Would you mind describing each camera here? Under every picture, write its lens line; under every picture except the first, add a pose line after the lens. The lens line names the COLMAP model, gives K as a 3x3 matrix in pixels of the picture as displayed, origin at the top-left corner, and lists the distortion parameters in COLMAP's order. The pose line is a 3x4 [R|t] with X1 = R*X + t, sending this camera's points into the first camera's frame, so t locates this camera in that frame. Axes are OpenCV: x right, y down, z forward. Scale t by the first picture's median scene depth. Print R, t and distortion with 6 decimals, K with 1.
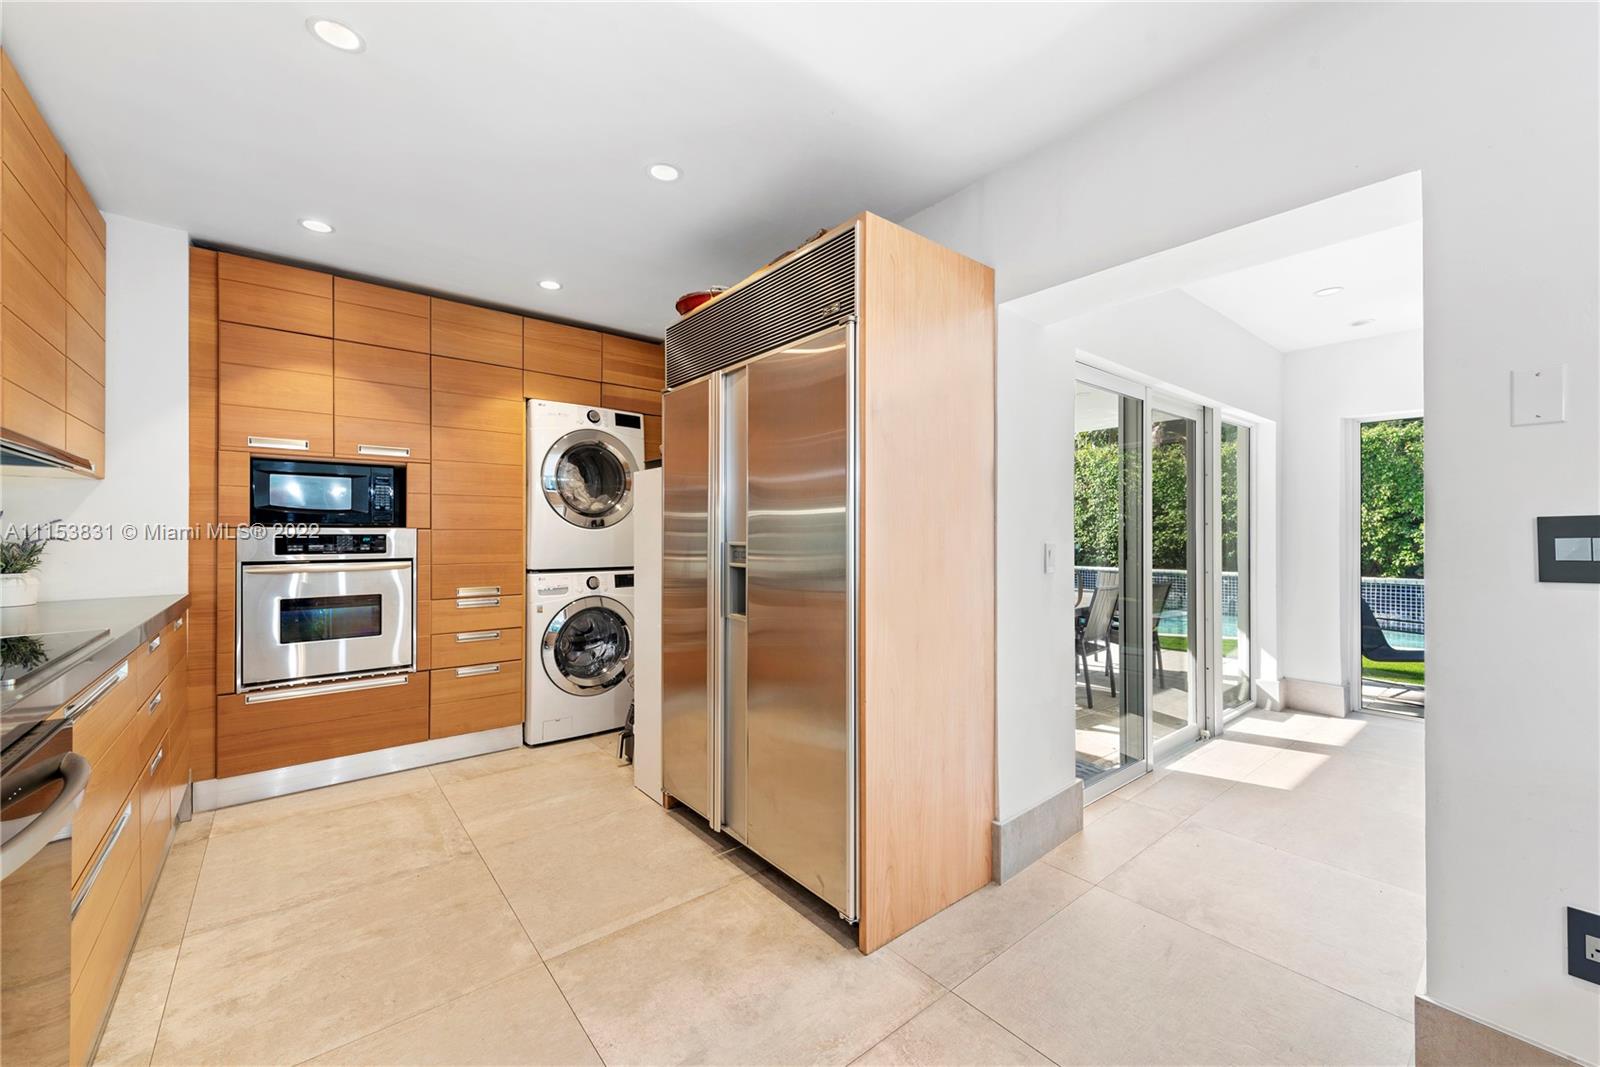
lens RADIAL K [[634.7, 0, 795.4], [0, 634.7, 535.1], [0, 0, 1]] dist [0.014936, -0.002263]
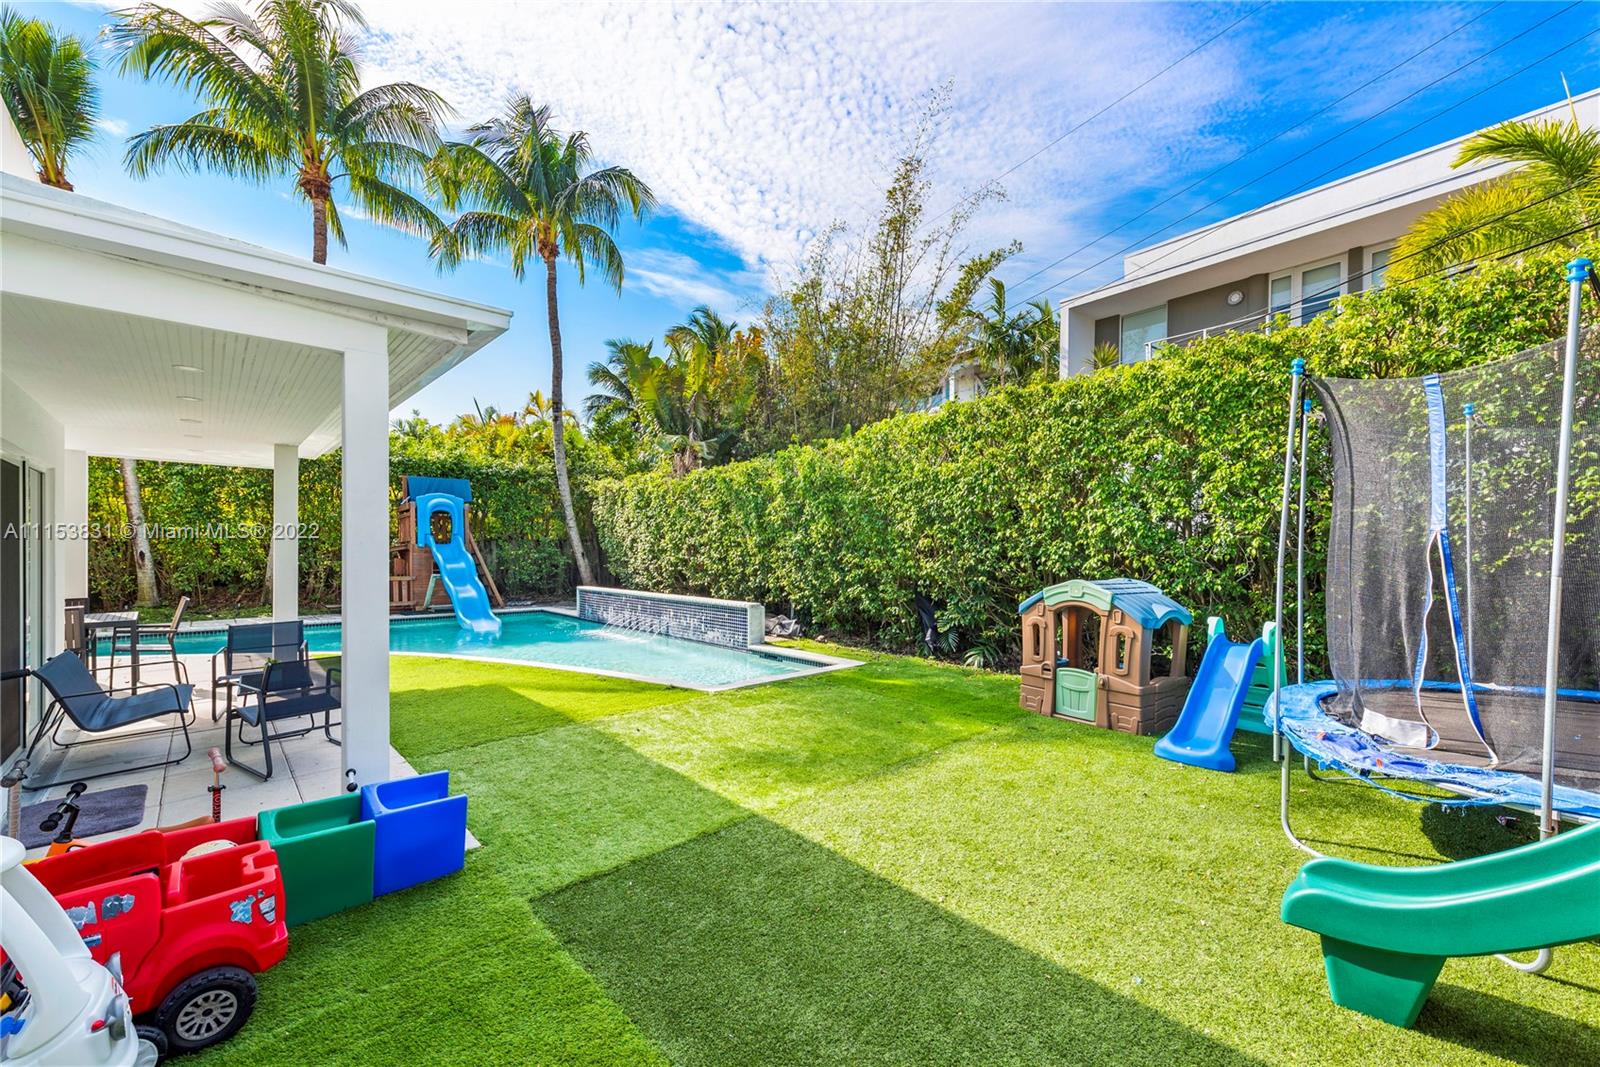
lens RADIAL K [[634.7, 0, 794.4], [0, 634.7, 550.0], [0, 0, 1]] dist [0.014936, -0.002263]
pose [[0.997834, 0.004688, 0.065621, 2.776889], [-0.004735, 0.999989, 0.000567, -0.055522], [-0.065617, -0.000876, 0.997844, -0.271525]]
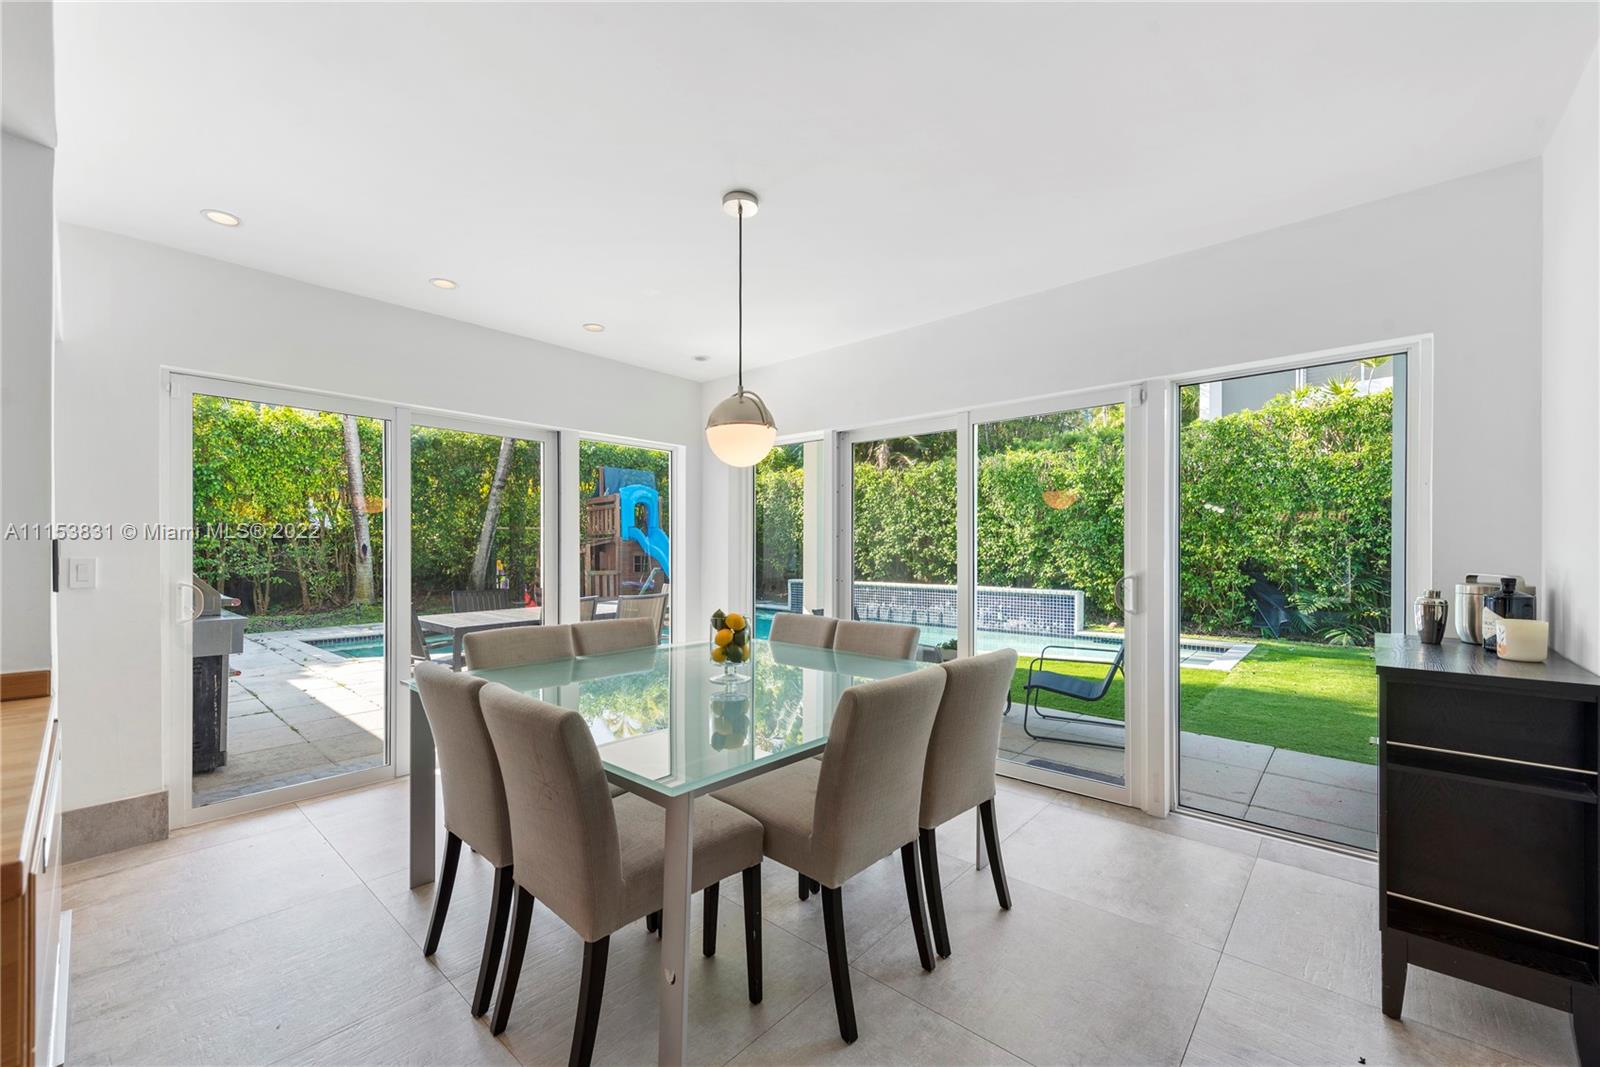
lens RADIAL K [[634.7, 0, 795.1], [0, 634.7, 554.0], [0, 0, 1]] dist [0.014936, -0.002263]
pose [[0.987158, -0.000547, 0.159745, 1.012815], [-0.000438, 0.999981, 0.006125, 0.001914], [-0.159745, -0.006117, 0.987139, -0.096425]]
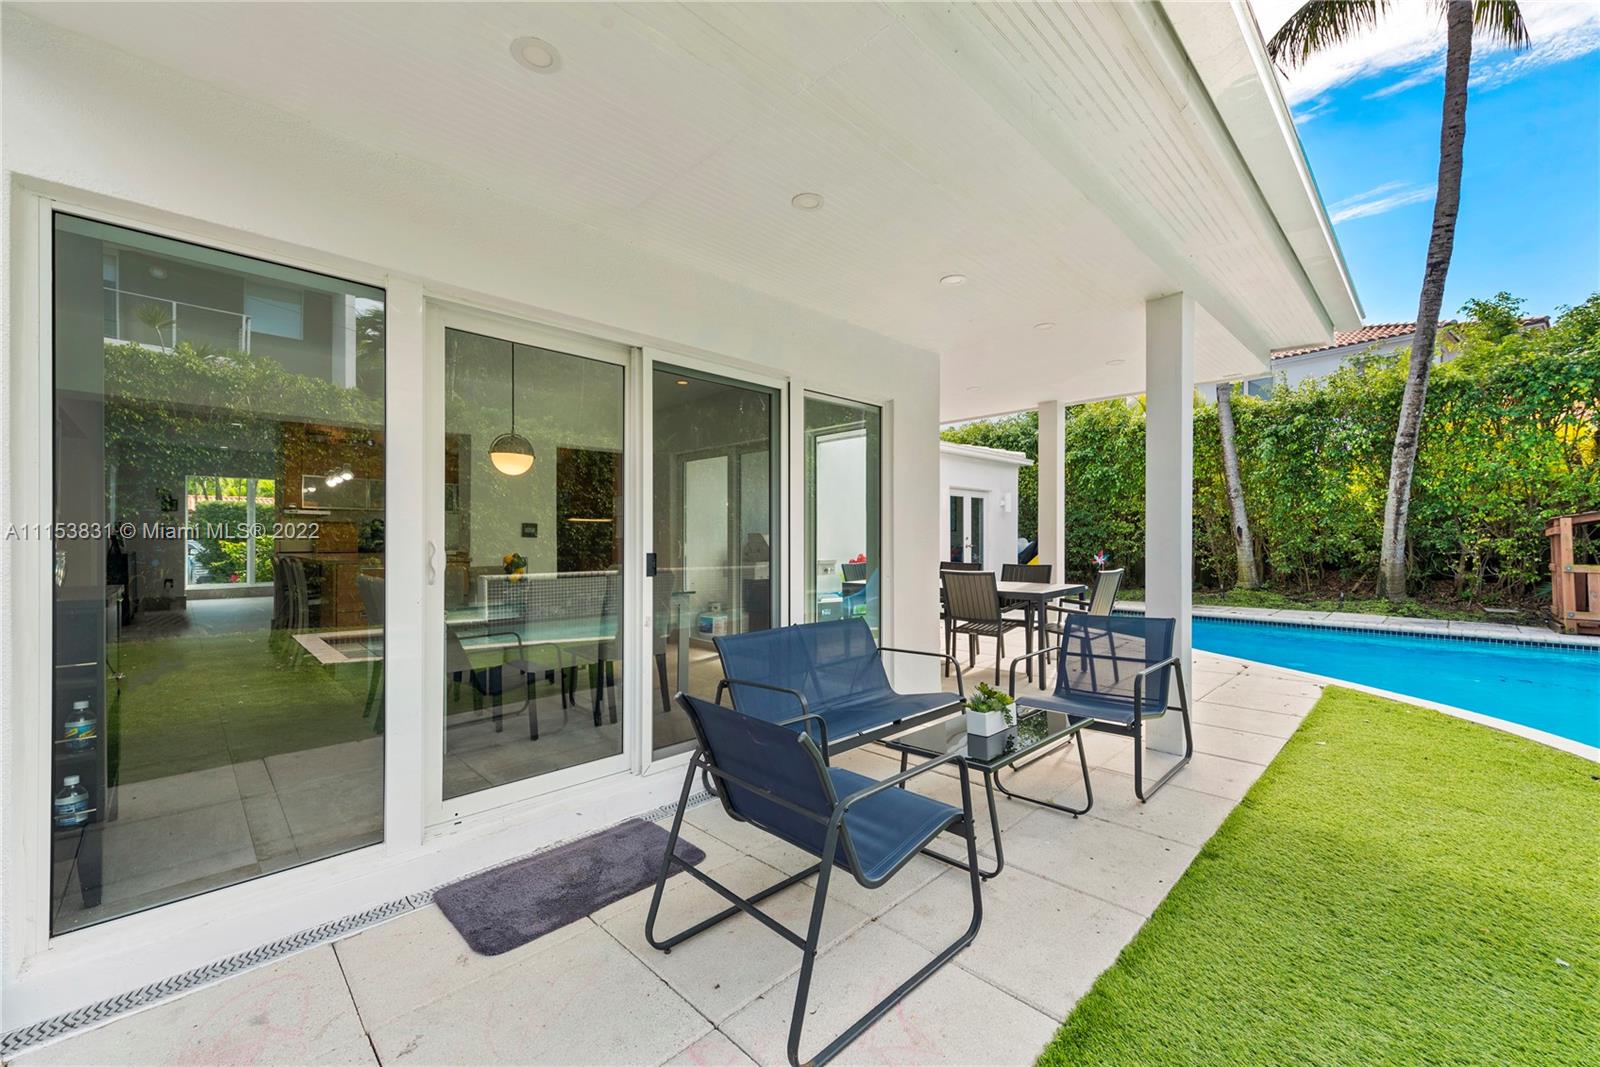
lens RADIAL K [[634.7, 0, 804.6], [0, 634.7, 537.0], [0, 0, 1]] dist [0.014936, -0.002263]
pose [[0.102338, -0.002720, -0.994746, 2.375833], [0.000300, 0.999996, -0.002704, 0.035281], [0.994750, -0.000022, 0.102339, 1.051150]]
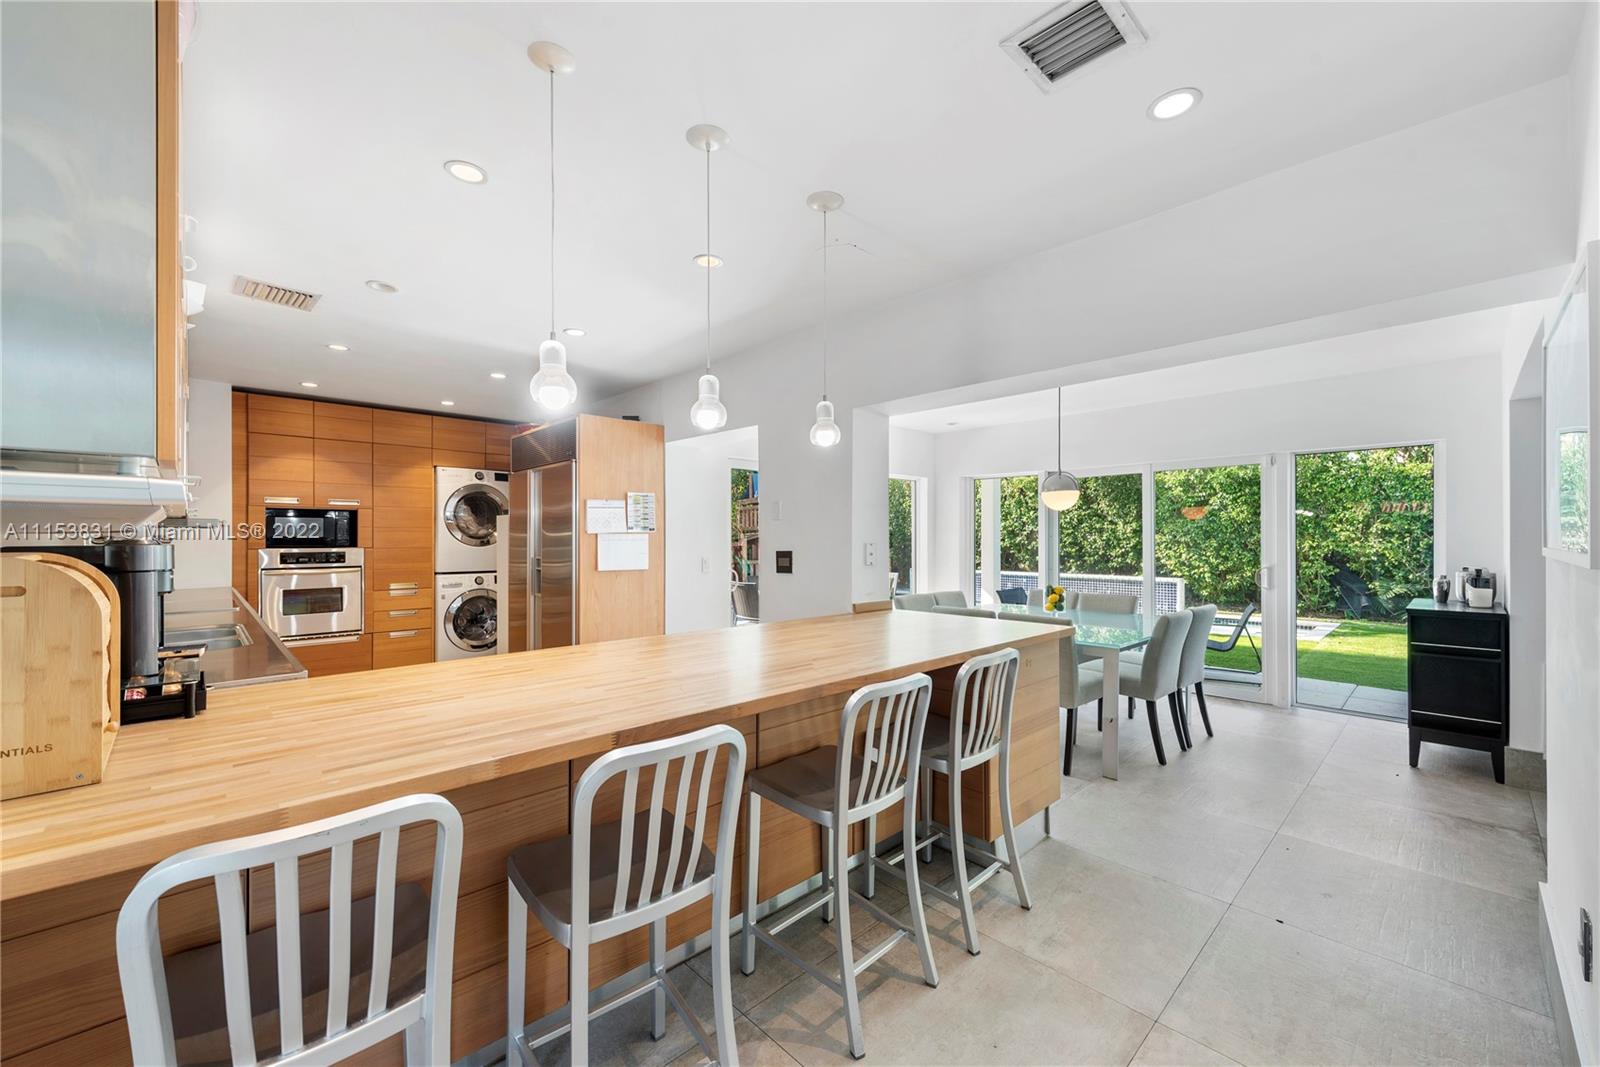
lens RADIAL K [[634.7, 0, 794.7], [0, 634.7, 540.5], [0, 0, 1]] dist [0.014936, -0.002263]
pose [[0.996435, -0.001433, 0.084356, 0.366537], [0.001207, 0.999996, 0.002738, -0.031304], [-0.084360, -0.002626, 0.996432, -0.718299]]
